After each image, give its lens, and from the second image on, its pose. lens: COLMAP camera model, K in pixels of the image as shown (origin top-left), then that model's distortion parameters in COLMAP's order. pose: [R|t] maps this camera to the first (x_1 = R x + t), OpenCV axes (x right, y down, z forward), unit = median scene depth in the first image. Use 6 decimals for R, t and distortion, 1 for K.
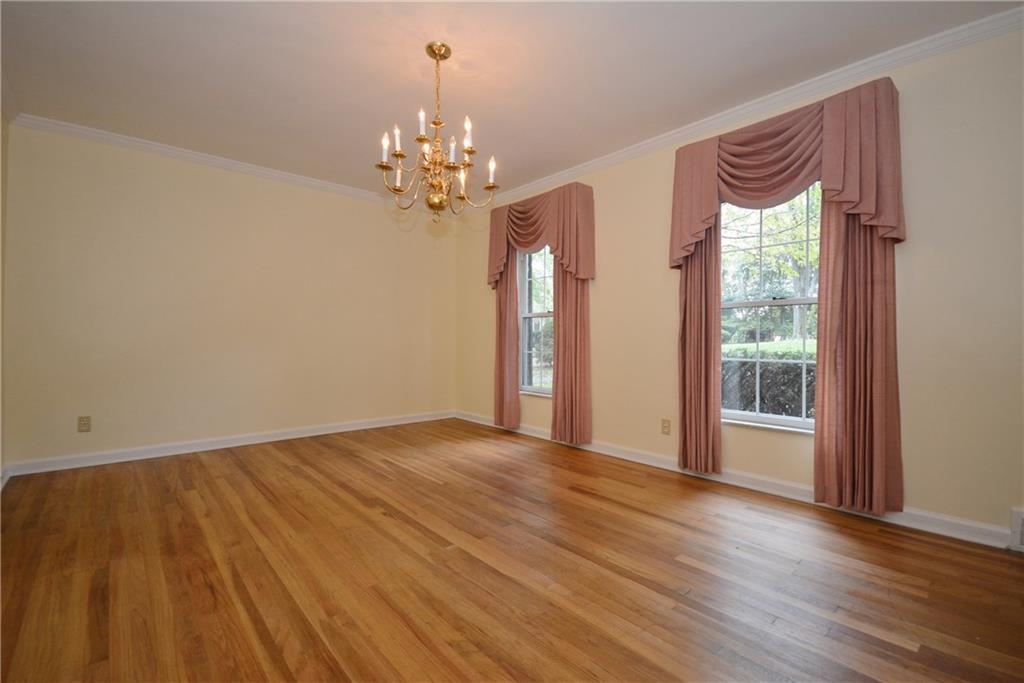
lens RADIAL K [[452.6, 0, 507.9], [0, 452.6, 336.6], [0, 0, 1]] dist [0.002370, -0.002137]
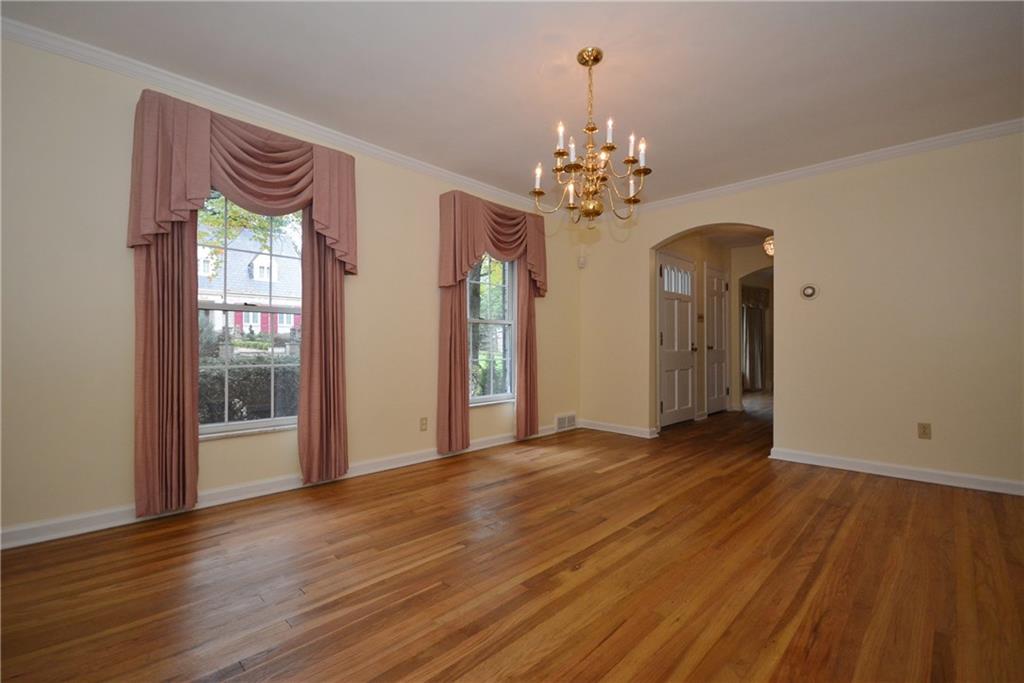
lens RADIAL K [[452.6, 0, 507.9], [0, 452.6, 347.7], [0, 0, 1]] dist [0.002370, -0.002137]
pose [[-0.086141, -0.008202, 0.996249, -1.065043], [-0.010265, 0.999920, 0.007345, -0.001101], [-0.996230, -0.009593, -0.086218, 1.207255]]
